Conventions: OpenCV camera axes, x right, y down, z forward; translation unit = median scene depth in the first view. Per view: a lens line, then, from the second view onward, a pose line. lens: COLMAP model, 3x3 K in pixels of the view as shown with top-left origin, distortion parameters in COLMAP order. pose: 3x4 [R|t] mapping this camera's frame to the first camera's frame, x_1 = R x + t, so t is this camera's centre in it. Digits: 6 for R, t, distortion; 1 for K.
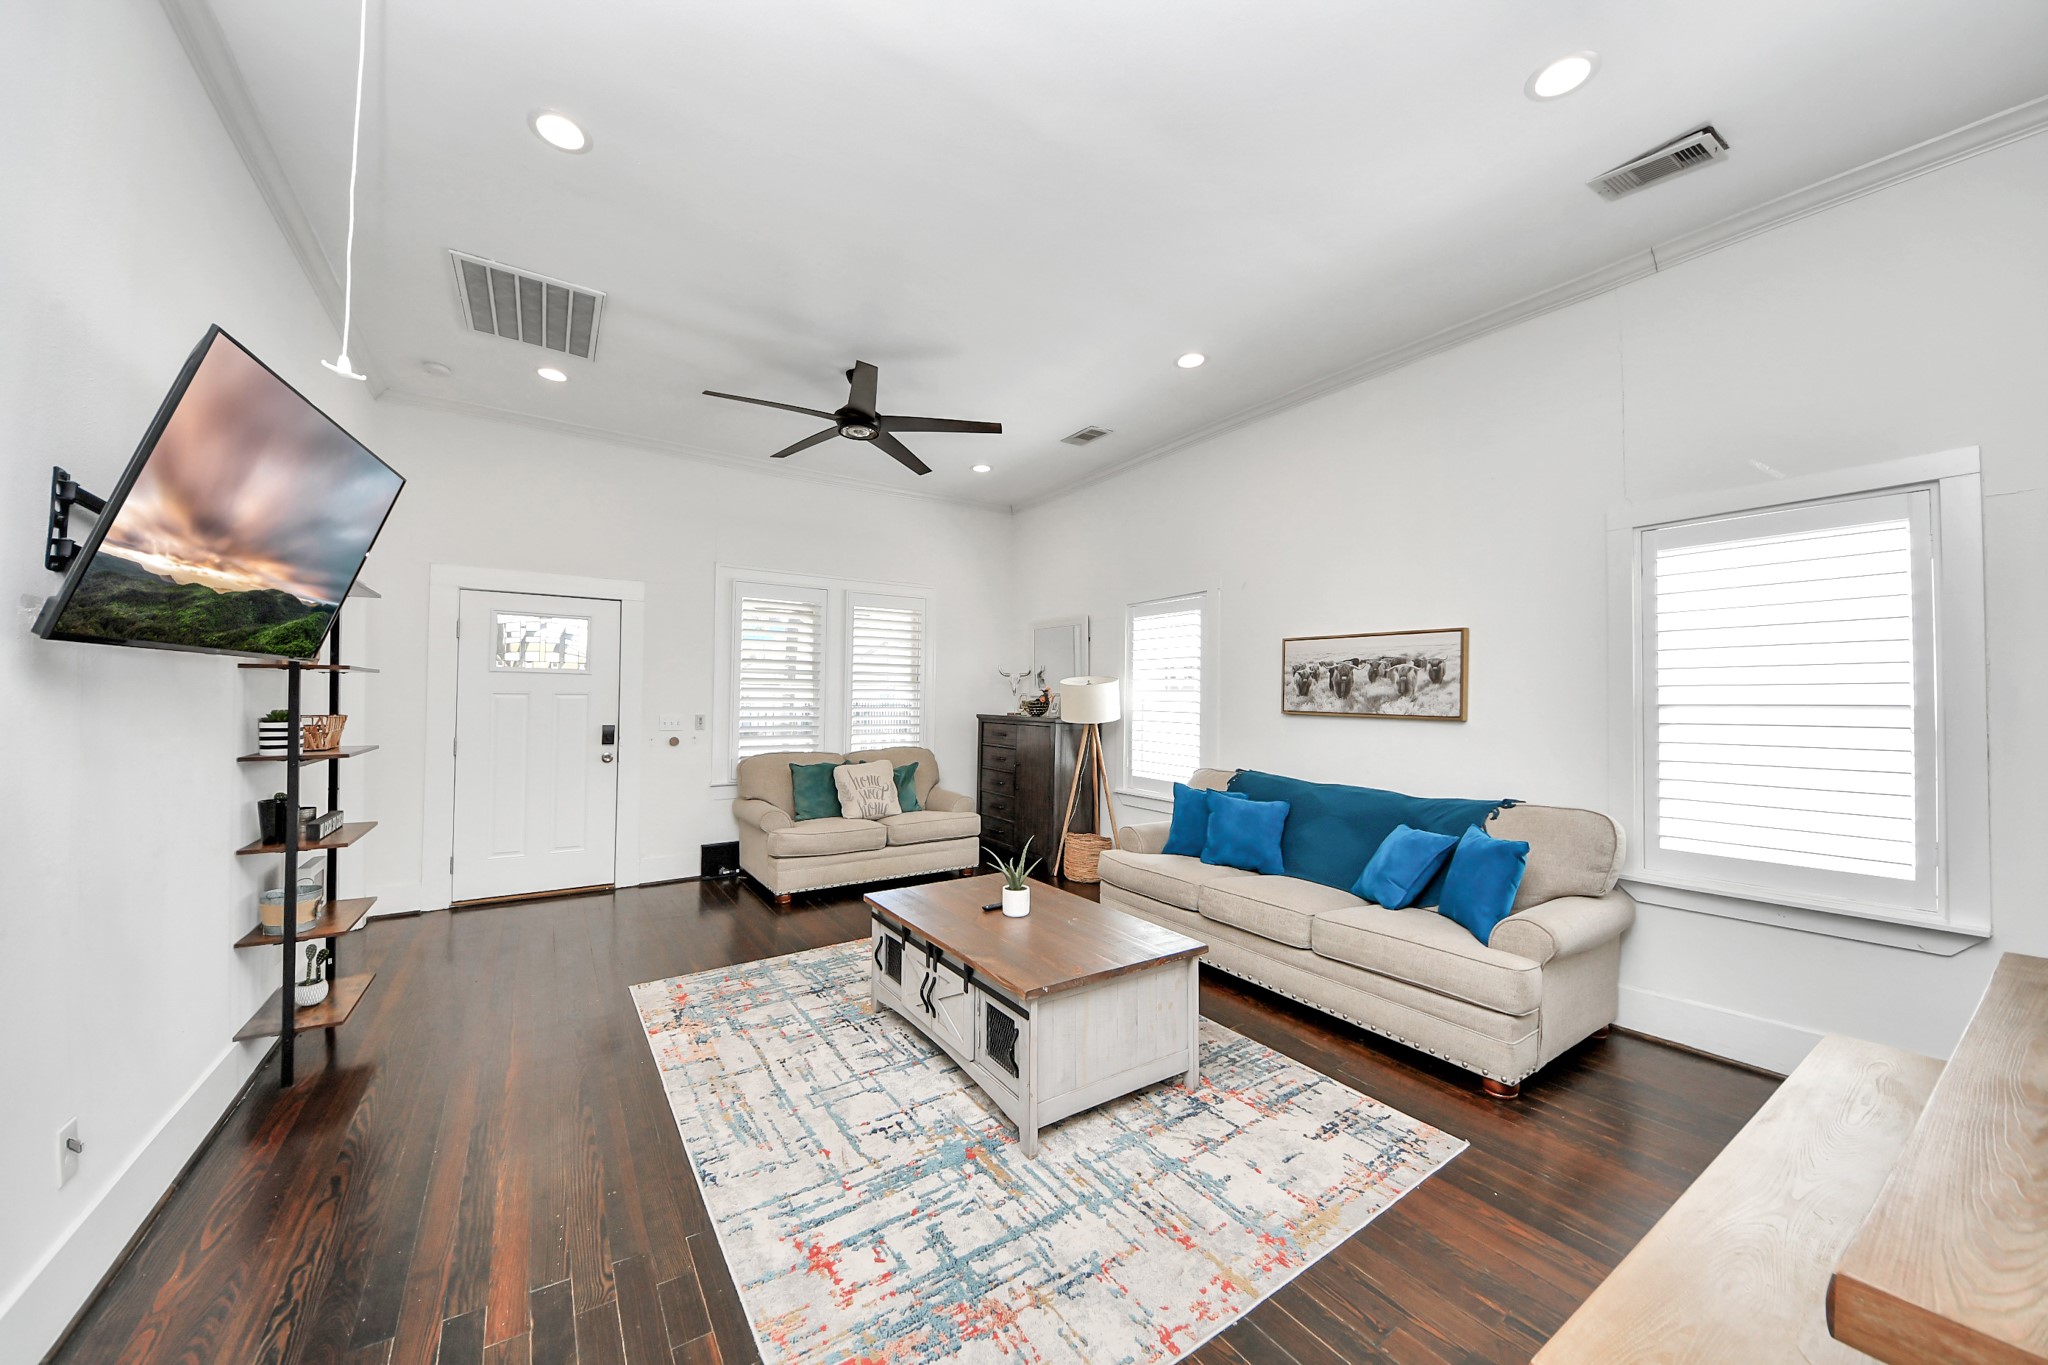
lens RADIAL K [[729.8, 0, 1049.0], [0, 729.8, 687.8], [0, 0, 1]] dist [0.006021, -0.008142]
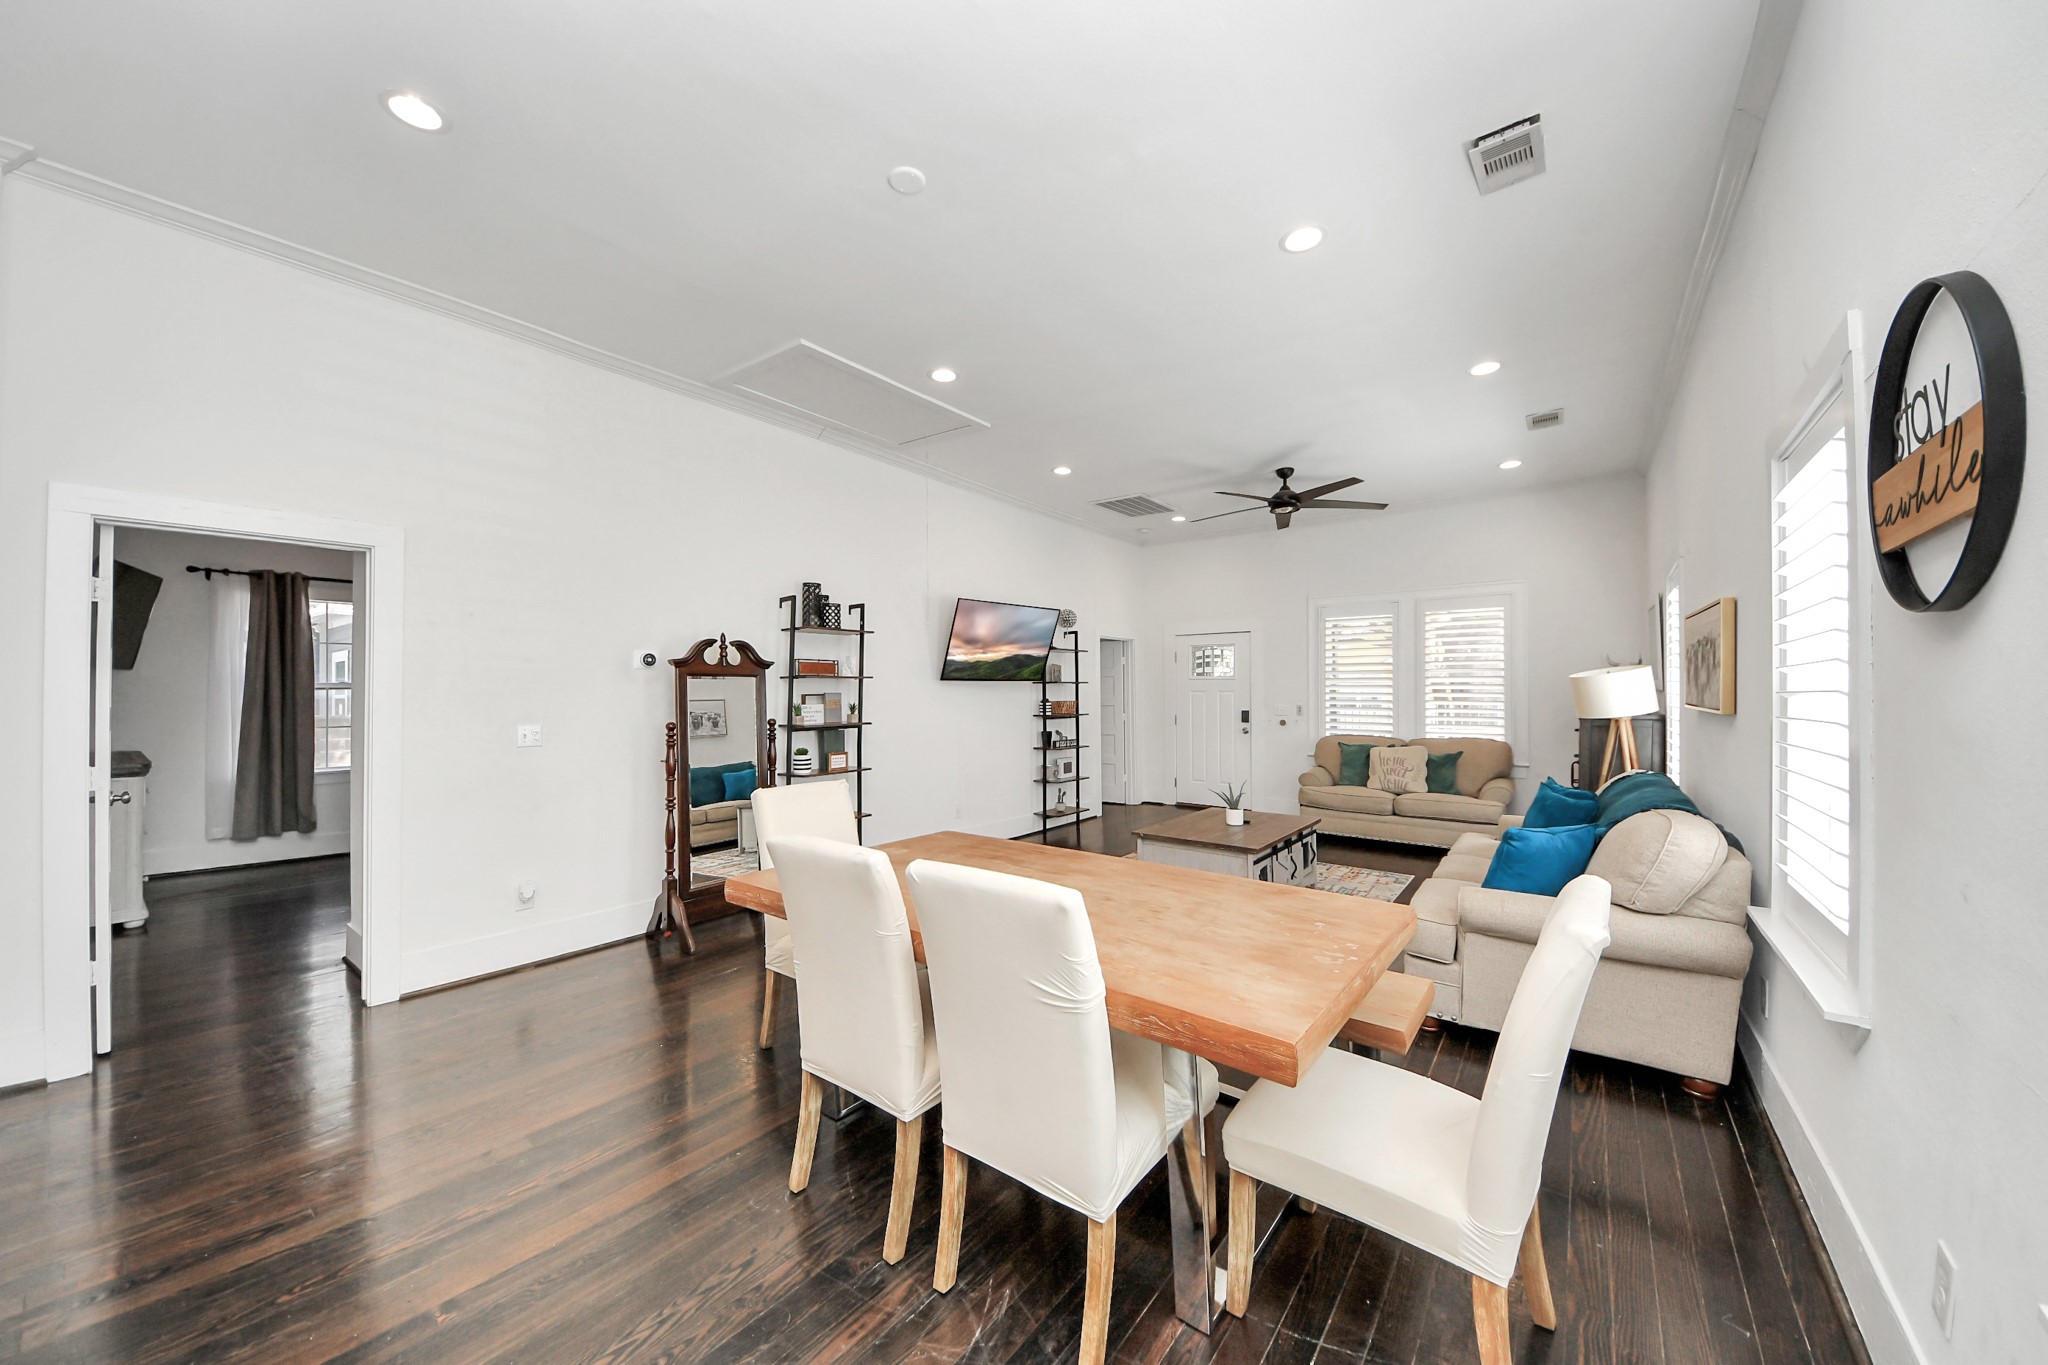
lens RADIAL K [[716.1, 0, 995.5], [0, 716.1, 687.5], [0, 0, 1]] dist [-0.001132, -0.001368]
pose [[0.287290, -0.013275, -0.957752, 1.376422], [0.017379, 0.999812, -0.008645, 0.008428], [0.957686, -0.014161, 0.287466, 0.044008]]
